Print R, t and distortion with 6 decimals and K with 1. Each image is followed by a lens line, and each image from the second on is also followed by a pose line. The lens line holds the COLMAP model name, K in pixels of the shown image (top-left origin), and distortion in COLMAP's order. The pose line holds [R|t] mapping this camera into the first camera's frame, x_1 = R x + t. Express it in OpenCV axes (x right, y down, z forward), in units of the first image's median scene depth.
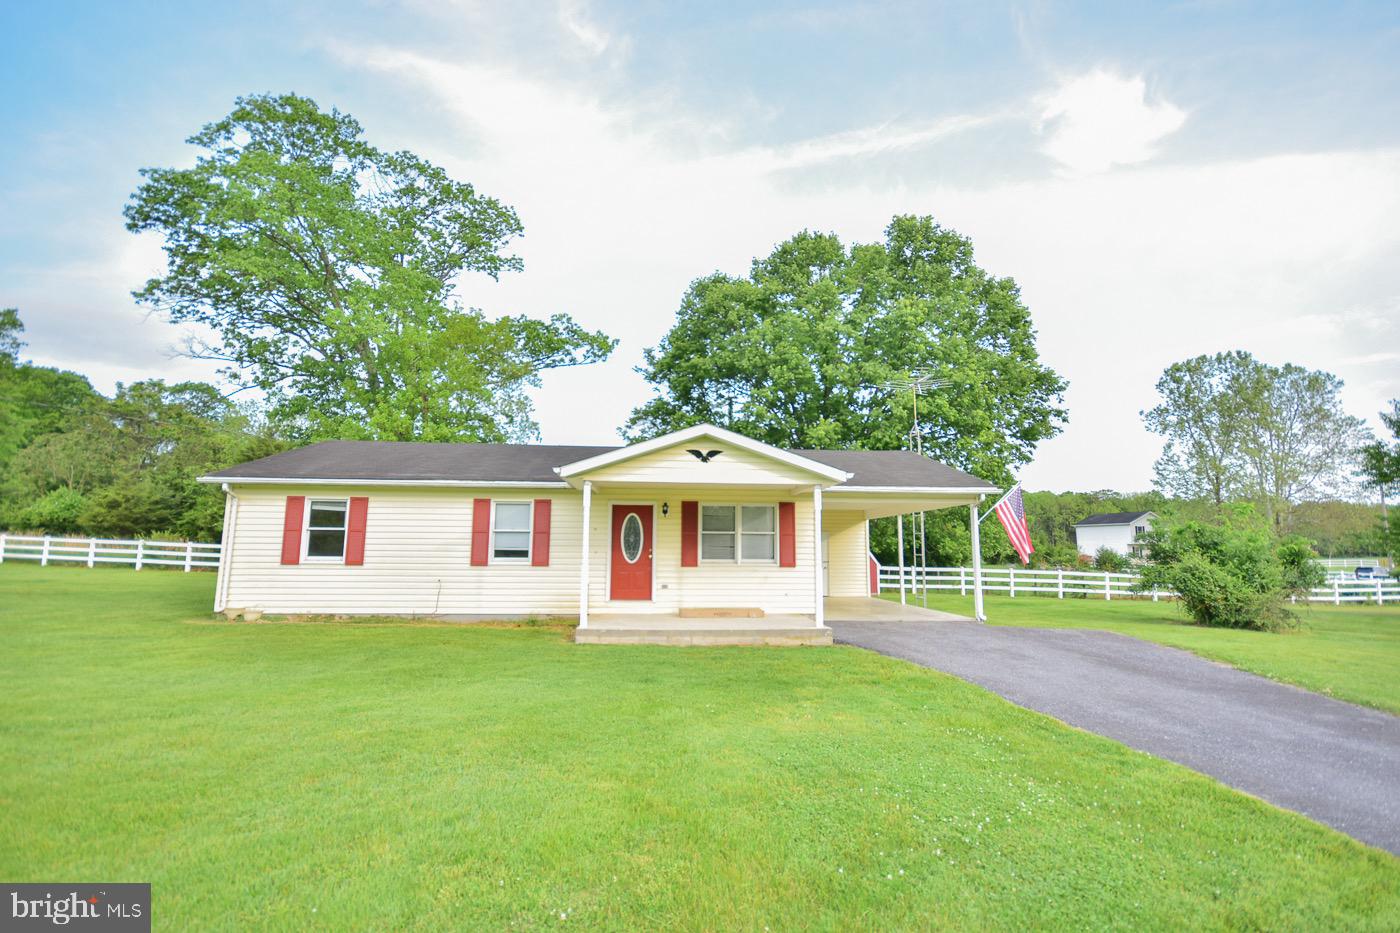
lens RADIAL K [[614.4, 0, 700.0], [0, 614.4, 466.5], [0, 0, 1]] dist [-0.024761, 0.000021]
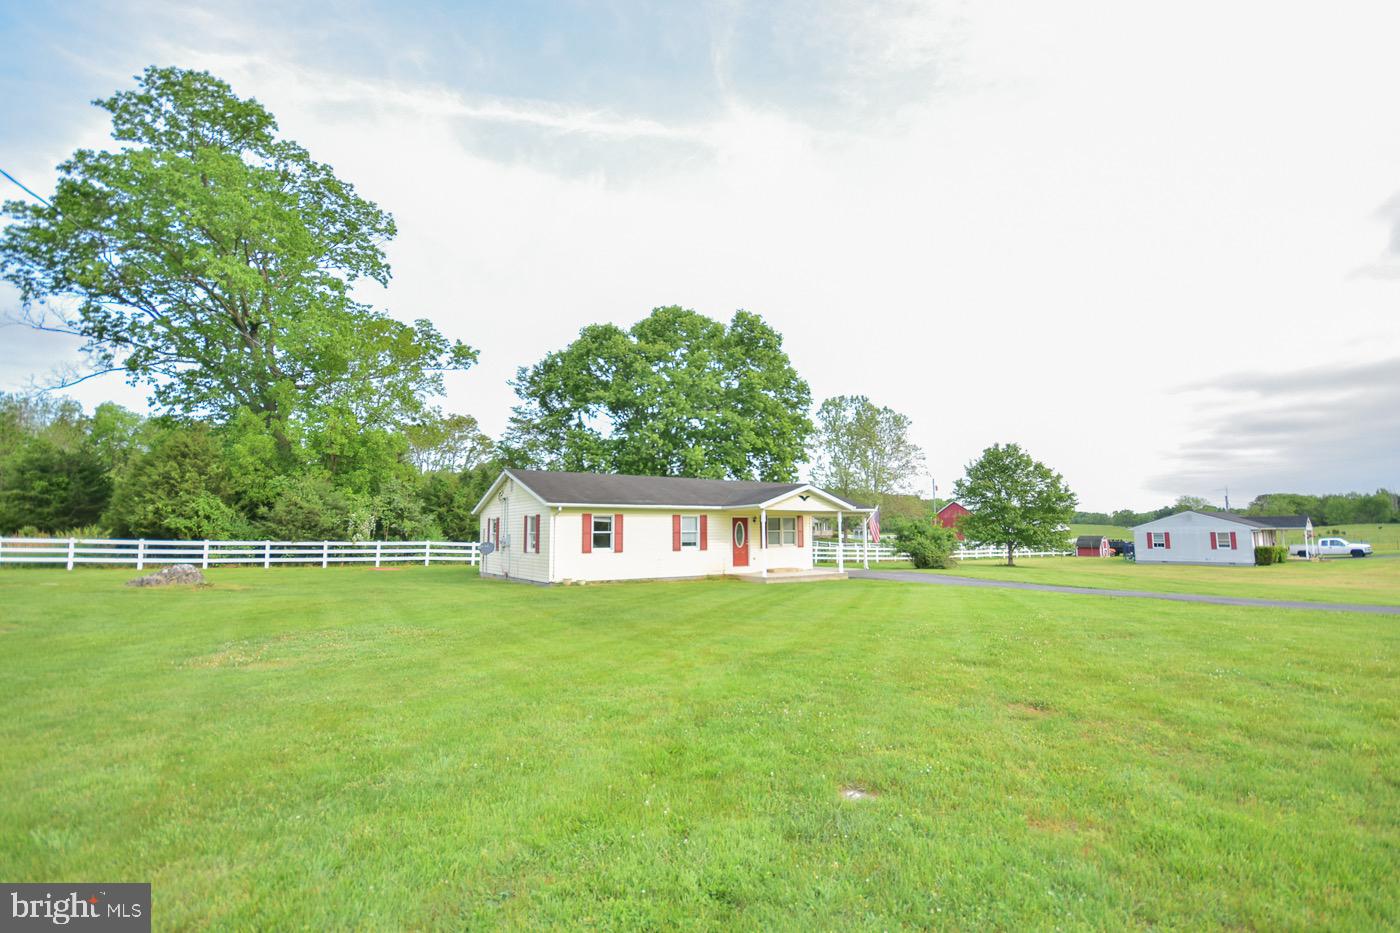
lens RADIAL K [[603.2, 0, 700.0], [0, 603.2, 466.5], [0, 0, 1]] dist [-0.040773, 0.000043]
pose [[0.865717, 0.038328, 0.499063, -0.870079], [-0.052239, 0.998537, 0.013930, -0.086227], [-0.497800, -0.038129, 0.866454, -0.422912]]
